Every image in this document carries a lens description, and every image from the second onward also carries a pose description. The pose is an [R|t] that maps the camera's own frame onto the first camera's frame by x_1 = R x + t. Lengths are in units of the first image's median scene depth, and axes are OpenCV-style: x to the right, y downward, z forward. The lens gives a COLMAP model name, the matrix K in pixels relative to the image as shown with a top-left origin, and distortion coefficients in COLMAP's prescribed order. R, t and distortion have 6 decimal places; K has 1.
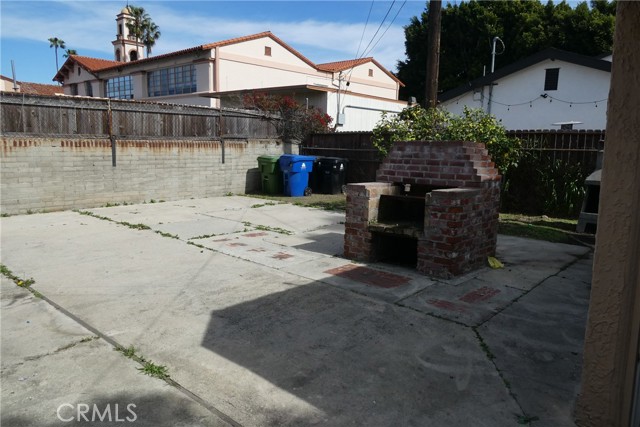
lens RADIAL K [[460.3, 0, 320.0], [0, 460.3, 213.5], [0, 0, 1]] dist [0.000852, -0.006049]
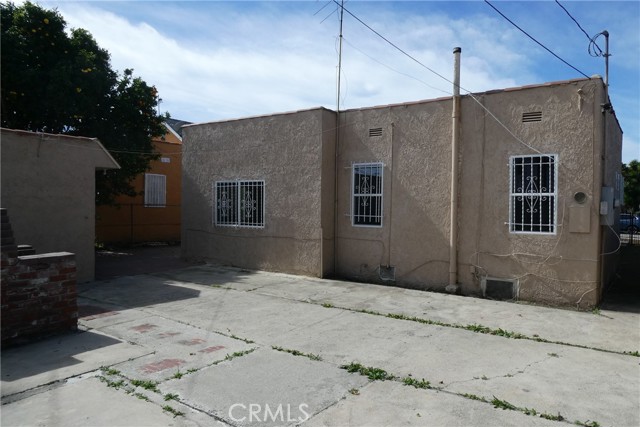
lens RADIAL K [[460.3, 0, 320.0], [0, 460.3, 213.5], [0, 0, 1]] dist [0.000852, -0.006049]
pose [[-0.992433, -0.034045, -0.117973, -0.326506], [-0.054331, 0.983375, 0.173267, -0.334826], [0.110113, 0.178365, -0.977784, 1.921161]]
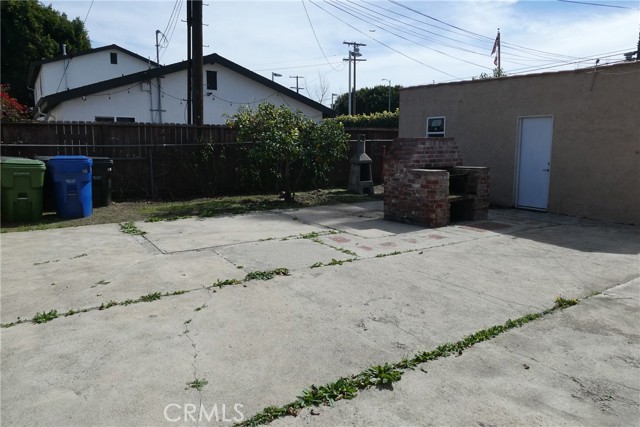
lens RADIAL K [[460.3, 0, 320.0], [0, 460.3, 213.5], [0, 0, 1]] dist [0.000852, -0.006049]
pose [[0.254784, -0.173729, 0.951264, -1.243221], [0.145656, 0.979400, 0.139855, -0.170015], [-0.955965, 0.102924, 0.274840, 0.921777]]
